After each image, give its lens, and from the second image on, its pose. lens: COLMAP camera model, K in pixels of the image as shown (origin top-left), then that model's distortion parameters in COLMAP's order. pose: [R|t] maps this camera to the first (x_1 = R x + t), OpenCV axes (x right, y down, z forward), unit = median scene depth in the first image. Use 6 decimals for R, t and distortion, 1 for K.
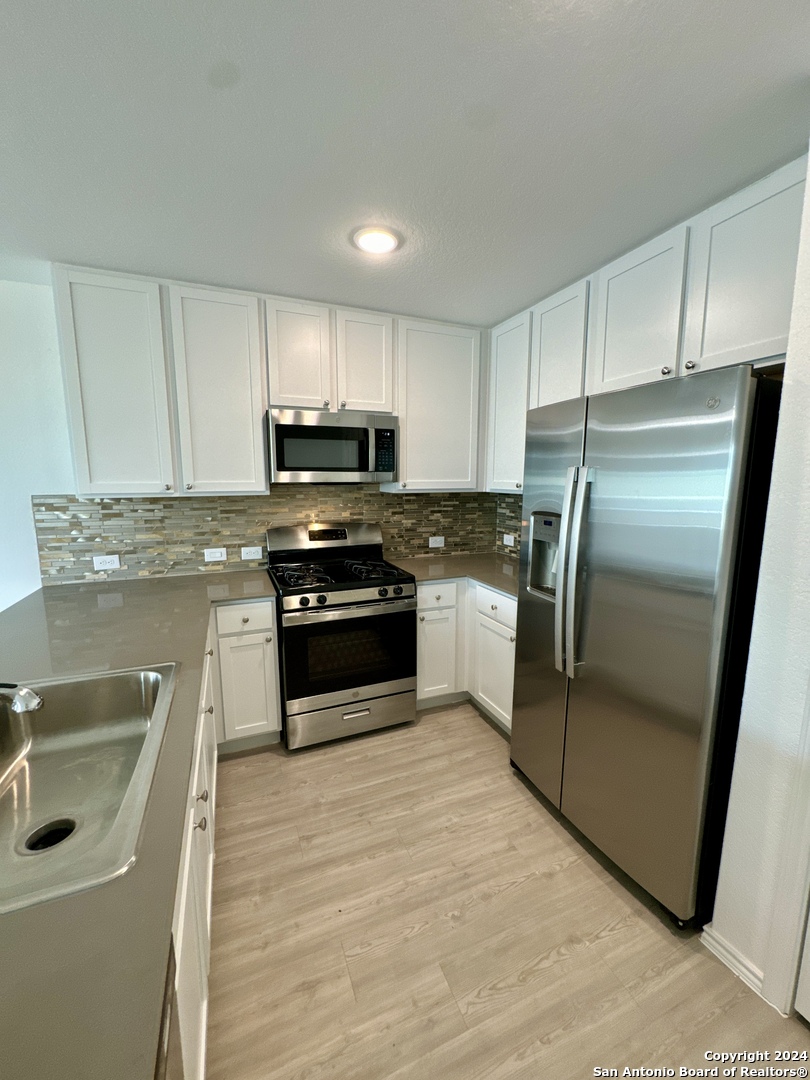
lens RADIAL K [[430.4, 0, 405.0], [0, 430.4, 540.0], [0, 0, 1]] dist [-0.001782, 0.000032]
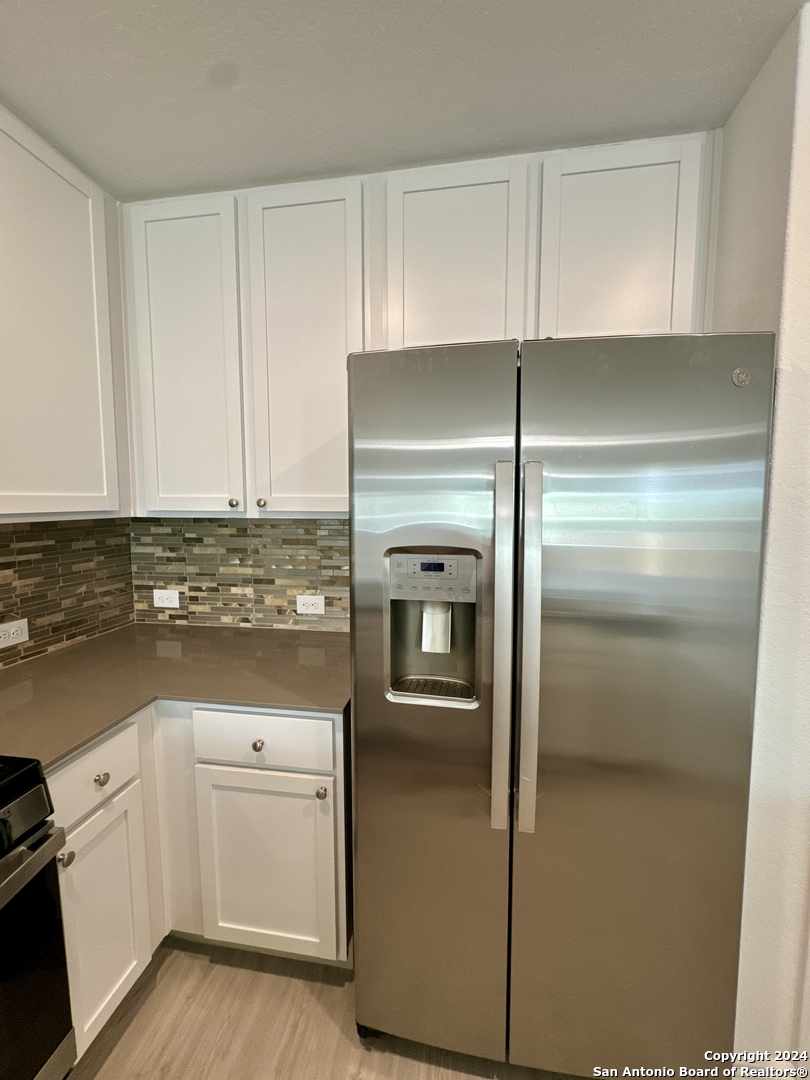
lens RADIAL K [[430.4, 0, 405.0], [0, 430.4, 540.0], [0, 0, 1]] dist [-0.001782, 0.000032]
pose [[0.521942, -0.077148, 0.849485, -0.099439], [0.122106, 0.992402, 0.015102, -0.060246], [-0.844196, 0.095845, 0.527397, 0.521323]]
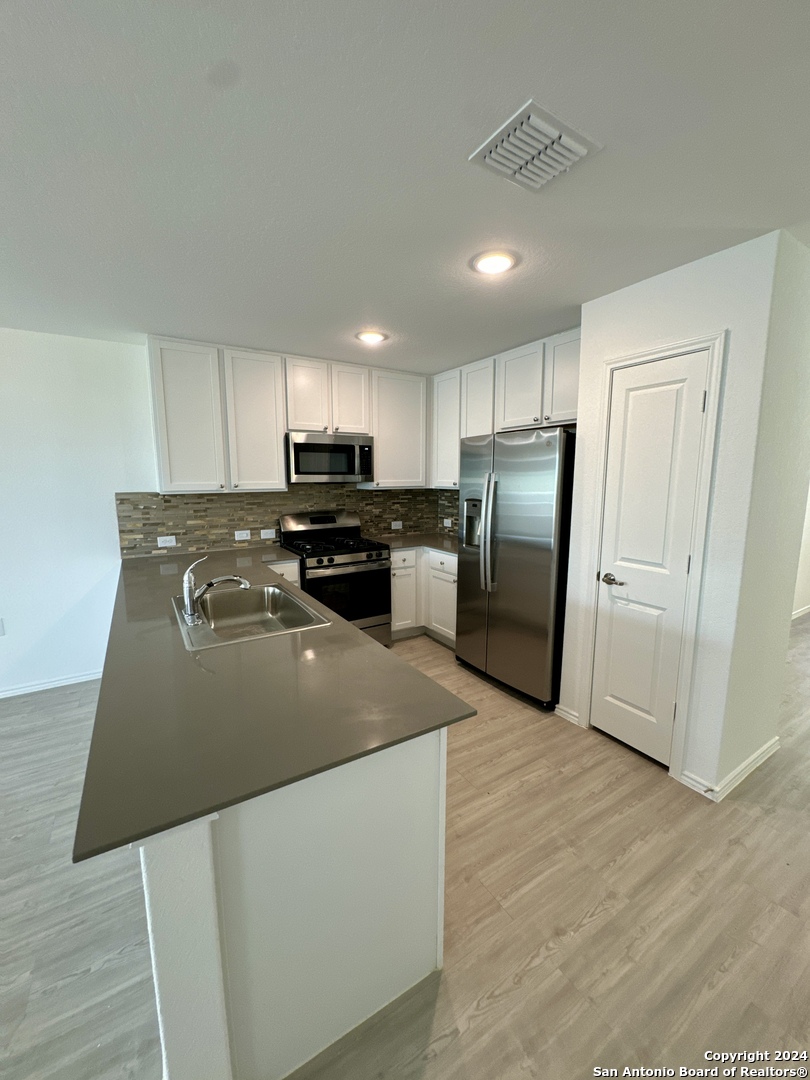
lens RADIAL K [[430.4, 0, 405.0], [0, 430.4, 540.0], [0, 0, 1]] dist [-0.001782, 0.000032]
pose [[0.986376, -0.026534, 0.162352, -0.156300], [0.026232, 0.999648, 0.004005, 0.058792], [-0.162401, 0.000308, 0.986725, -0.451595]]
